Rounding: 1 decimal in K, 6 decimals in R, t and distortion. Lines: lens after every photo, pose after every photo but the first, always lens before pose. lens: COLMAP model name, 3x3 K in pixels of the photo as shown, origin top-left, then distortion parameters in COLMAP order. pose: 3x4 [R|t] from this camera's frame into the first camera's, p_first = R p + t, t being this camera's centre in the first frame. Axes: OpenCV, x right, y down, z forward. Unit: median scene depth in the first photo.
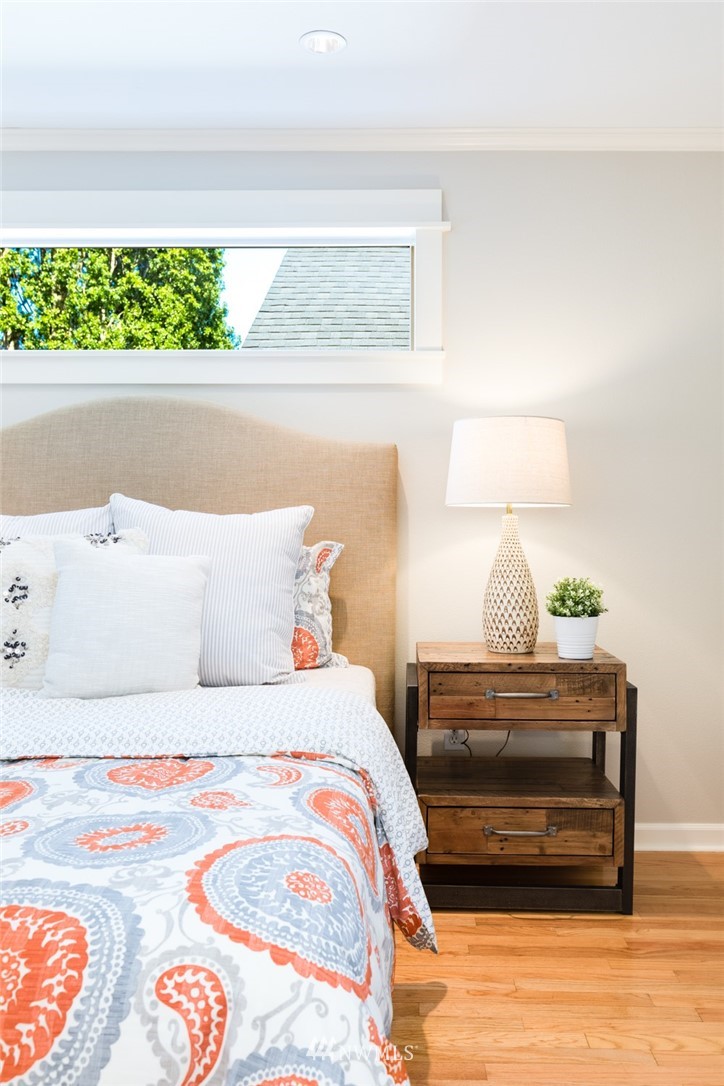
lens RADIAL K [[916.7, 0, 364.4], [0, 916.7, 536.3], [0, 0, 1]] dist [0.002026, 0.001944]
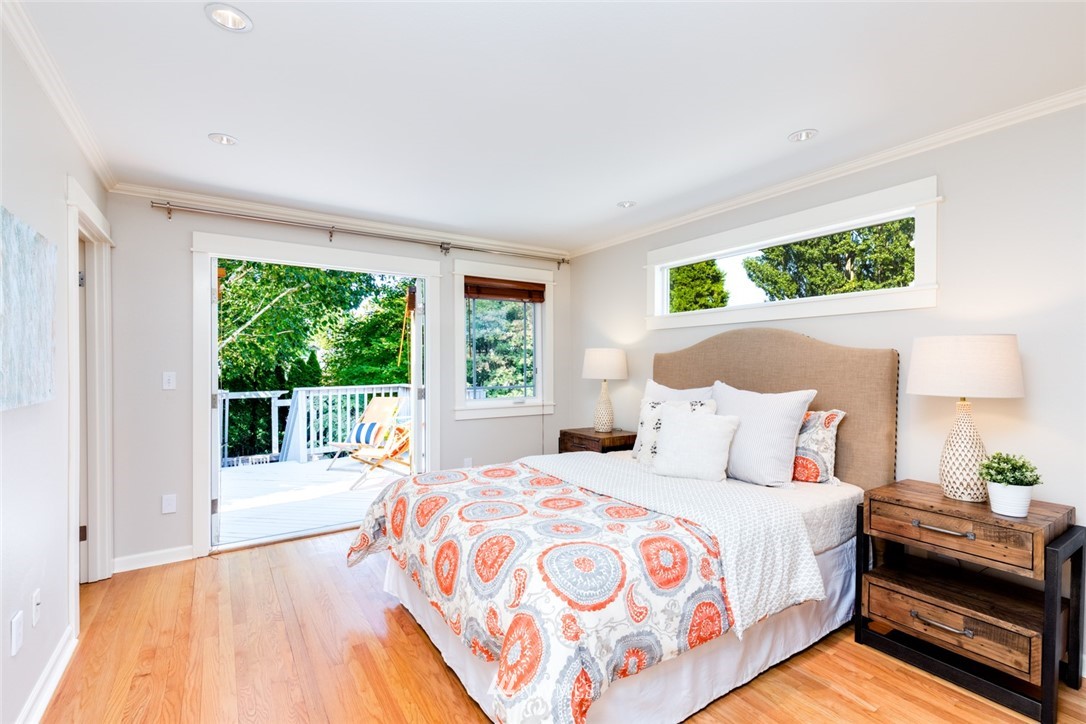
lens RADIAL K [[487.9, 0, 541.3], [0, 487.9, 370.3], [0, 0, 1]] dist [0.010005, -0.001651]
pose [[0.564448, 0.006811, -0.825441, 0.452180], [-0.001053, 0.999971, 0.007531, -0.083211], [0.825468, -0.003381, 0.564438, 0.042832]]
